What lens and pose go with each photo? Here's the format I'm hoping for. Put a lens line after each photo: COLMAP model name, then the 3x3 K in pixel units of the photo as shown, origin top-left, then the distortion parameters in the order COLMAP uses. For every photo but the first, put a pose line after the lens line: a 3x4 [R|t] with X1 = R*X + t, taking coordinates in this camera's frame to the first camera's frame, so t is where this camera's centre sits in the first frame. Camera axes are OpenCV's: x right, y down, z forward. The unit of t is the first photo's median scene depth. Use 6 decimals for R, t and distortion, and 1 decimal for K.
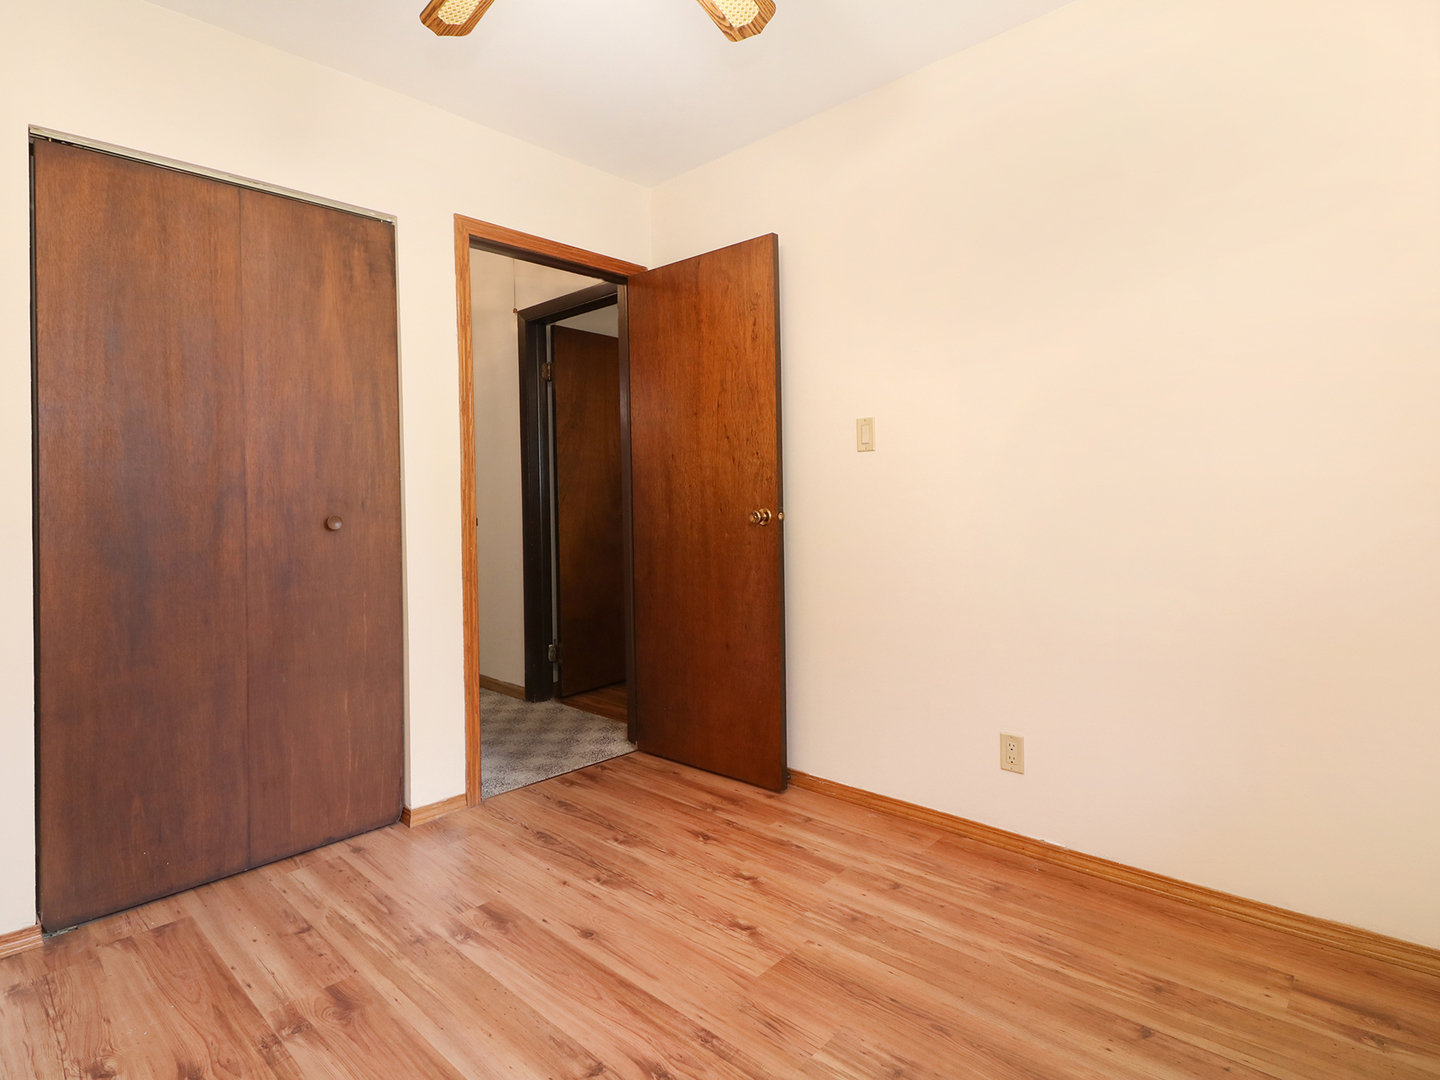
lens RADIAL K [[780.1, 0, 724.1], [0, 780.1, 547.3], [0, 0, 1]] dist [-0.002490, -0.000297]
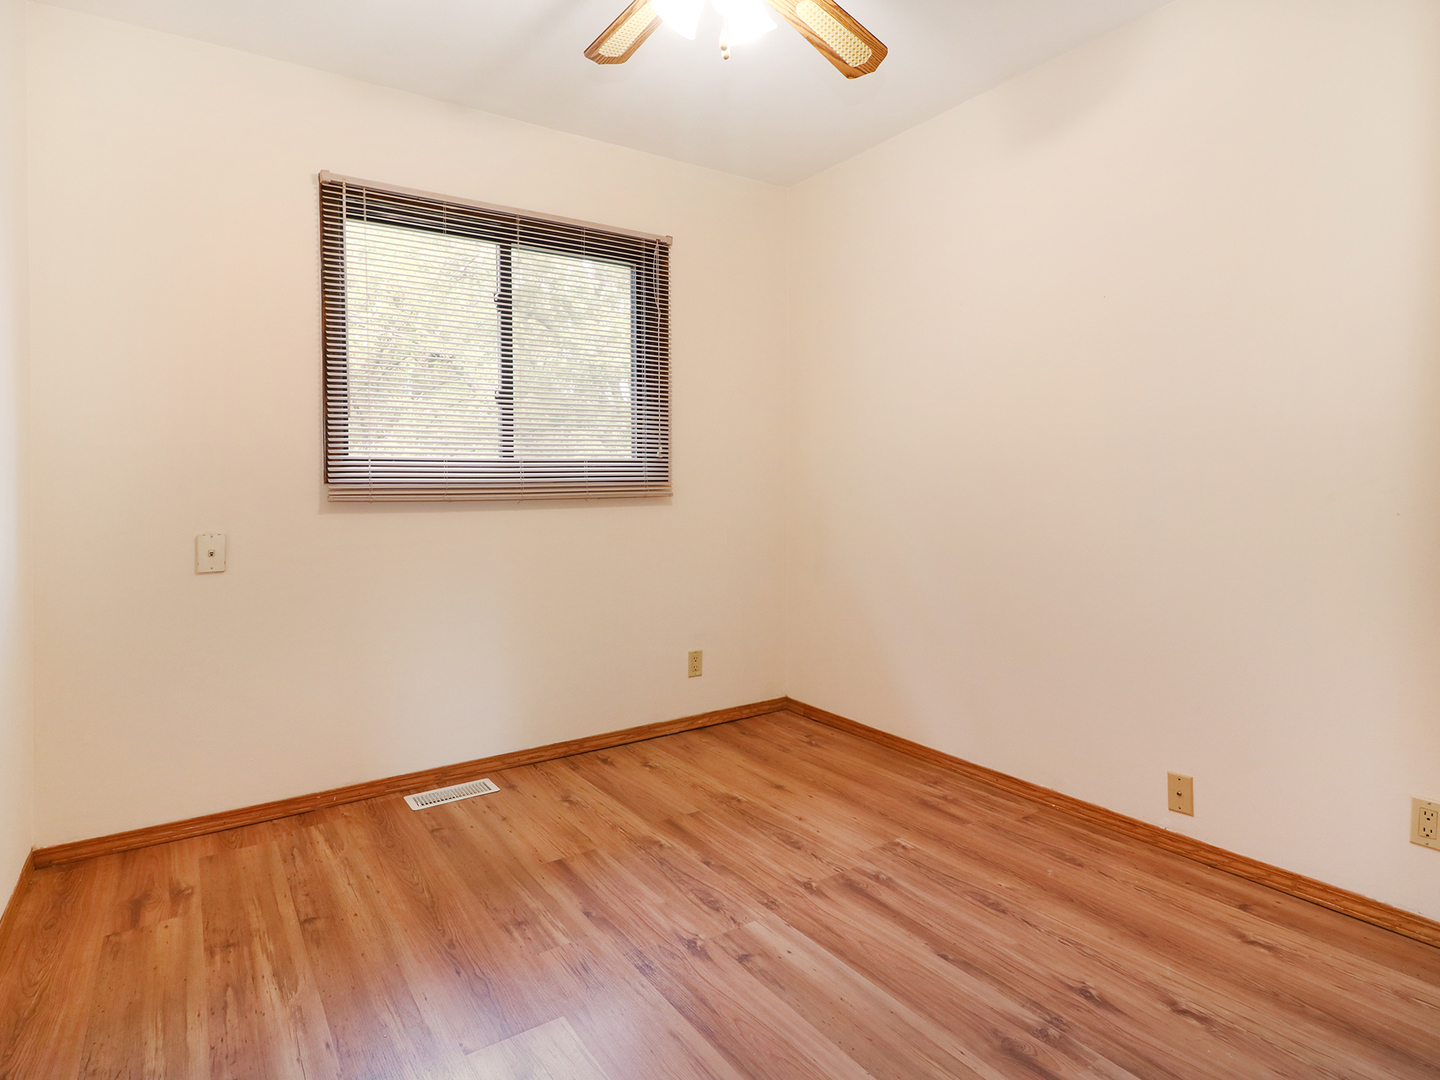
lens RADIAL K [[811.1, 0, 722.0], [0, 811.1, 534.0], [0, 0, 1]] dist [0.008911, 0.001764]
pose [[-0.976119, -0.003020, 0.217214, -0.367540], [0.018030, 0.995327, 0.094859, -0.099350], [-0.216485, 0.096510, -0.971504, 1.972534]]
